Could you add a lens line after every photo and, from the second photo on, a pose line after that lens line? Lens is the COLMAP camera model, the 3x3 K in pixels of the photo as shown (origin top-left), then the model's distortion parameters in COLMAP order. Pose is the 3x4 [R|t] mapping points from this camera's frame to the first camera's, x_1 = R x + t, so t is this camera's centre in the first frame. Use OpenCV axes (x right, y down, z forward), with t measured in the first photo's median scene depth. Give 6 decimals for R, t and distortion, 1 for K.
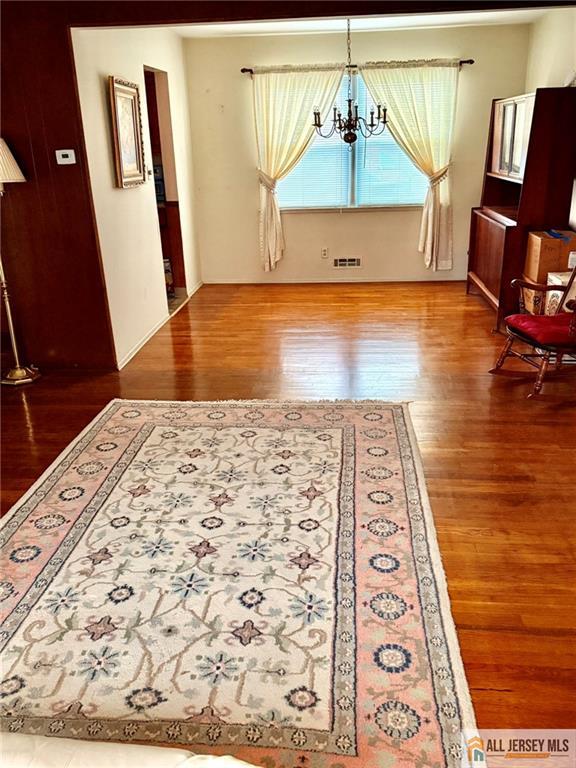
lens RADIAL K [[651.4, 0, 286.8], [0, 651.4, 379.8], [0, 0, 1]] dist [0.110250, -0.177768]
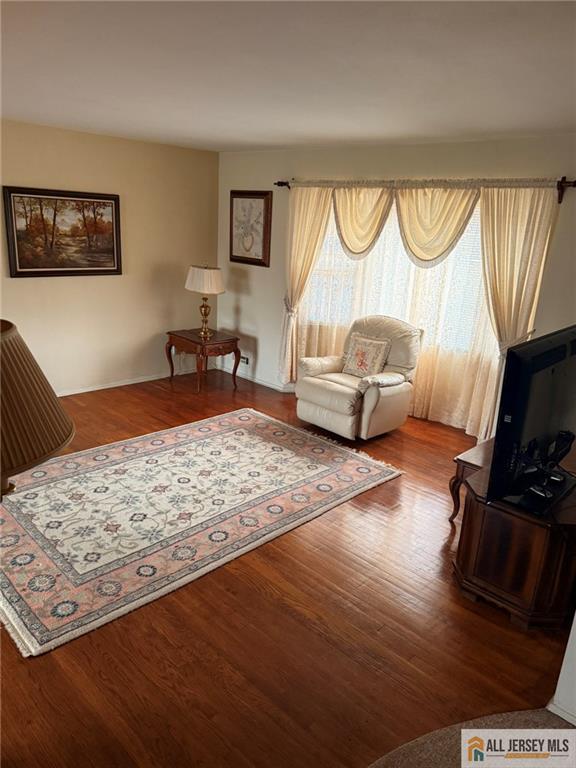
lens RADIAL K [[542.7, 0, 293.0], [0, 542.7, 389.6], [0, 0, 1]] dist [0.100032, -0.163221]
pose [[-0.776112, -0.202480, 0.597204, -1.004512], [0.180133, 0.836400, 0.517675, -0.585183], [-0.604320, 0.509350, -0.612666, 1.402015]]
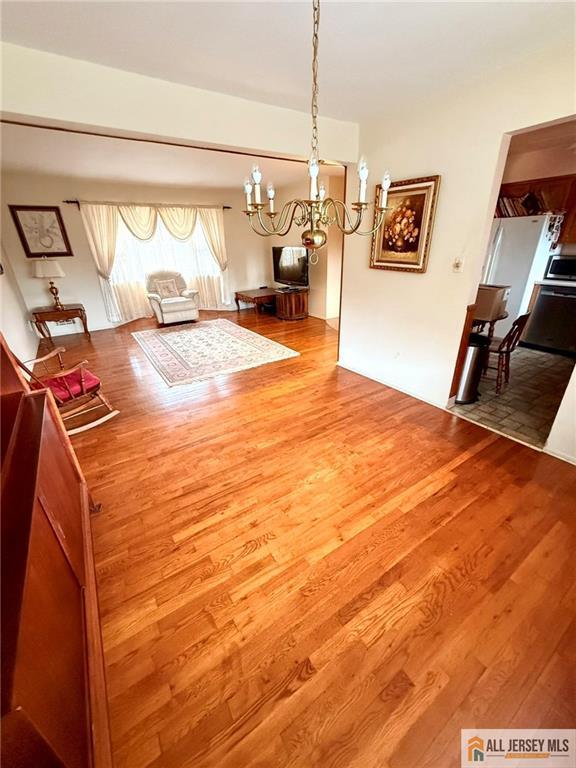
lens RADIAL K [[306.3, 0, 288.7], [0, 306.3, 382.0], [0, 0, 1]] dist [-0.001355, -0.000367]
pose [[-0.778946, 0.303800, -0.548588, 0.509852], [-0.171648, 0.738111, 0.652480, -0.785868], [0.603142, 0.602410, -0.522802, 2.138411]]
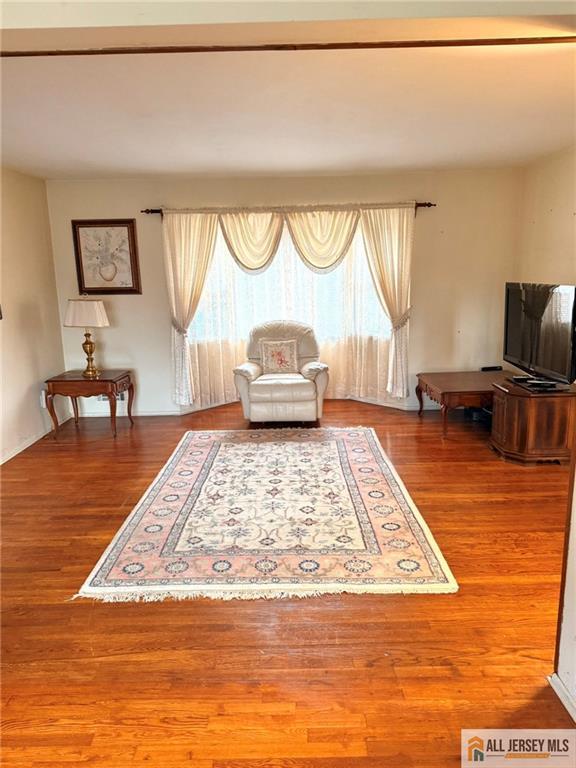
lens RADIAL K [[542.7, 0, 287.9], [0, 542.7, 388.4], [0, 0, 1]] dist [0.100032, -0.163221]
pose [[-0.995097, 0.066670, -0.073049, -0.051307], [0.018280, 0.849885, 0.526651, -0.677396], [0.097195, 0.522734, -0.846937, 1.877394]]
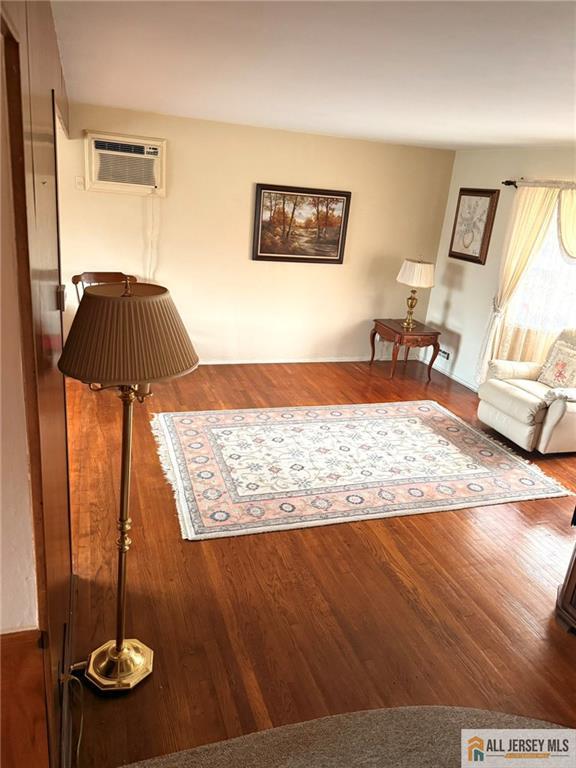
lens RADIAL K [[542.7, 0, 284.1], [0, 542.7, 387.9], [0, 0, 1]] dist [0.100032, -0.163221]
pose [[-0.399813, -0.315903, 0.860439, -1.206555], [0.244142, 0.868117, 0.432165, -0.593234], [-0.883484, 0.382855, -0.269960, 1.352011]]
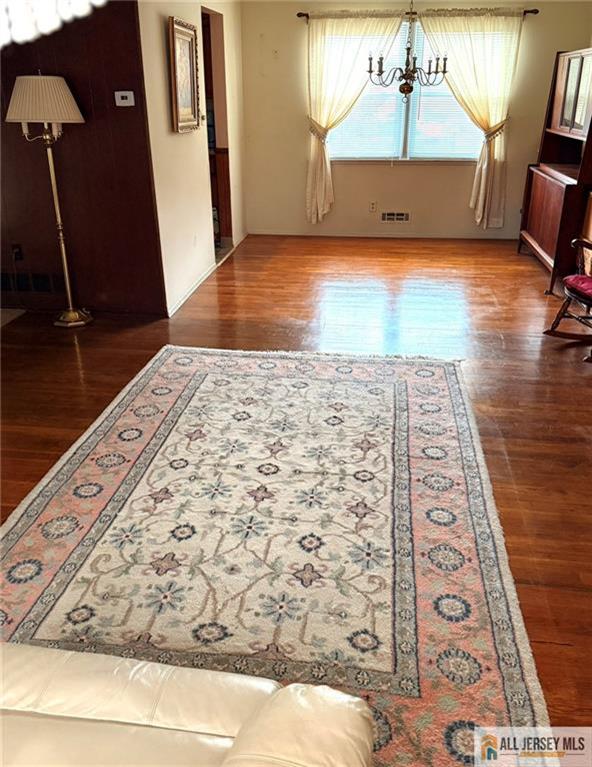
lens RADIAL K [[652.8, 0, 296.3], [0, 652.8, 365.2], [0, 0, 1]] dist [0.112218, -0.162635]
pose [[0.998702, 0.041715, -0.029219, -0.042640], [-0.040344, 0.998126, 0.046020, 0.007690], [0.031084, -0.044781, 0.998513, -0.005581]]
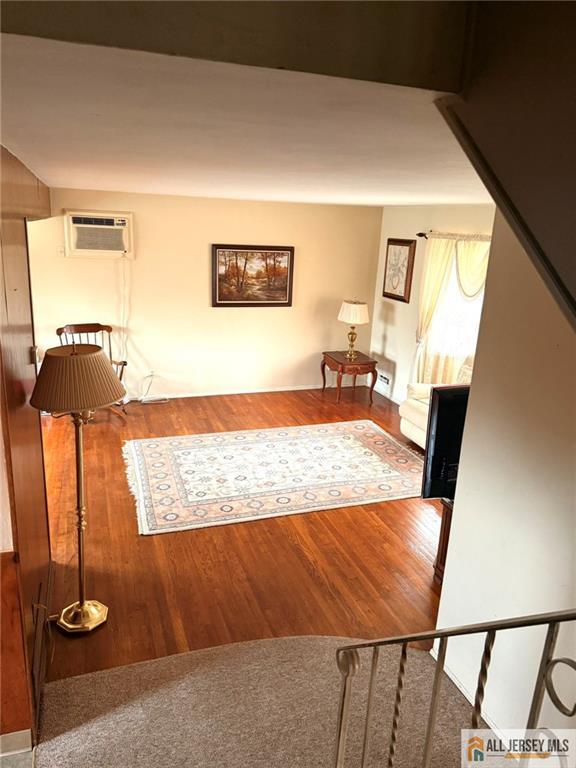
lens RADIAL K [[542.7, 0, 286.6], [0, 542.7, 388.0], [0, 0, 1]] dist [0.100032, -0.163221]
pose [[-0.414709, -0.249454, 0.875094, -1.543464], [0.282110, 0.879059, 0.384278, -0.664125], [-0.865119, 0.406236, -0.294180, 1.290980]]
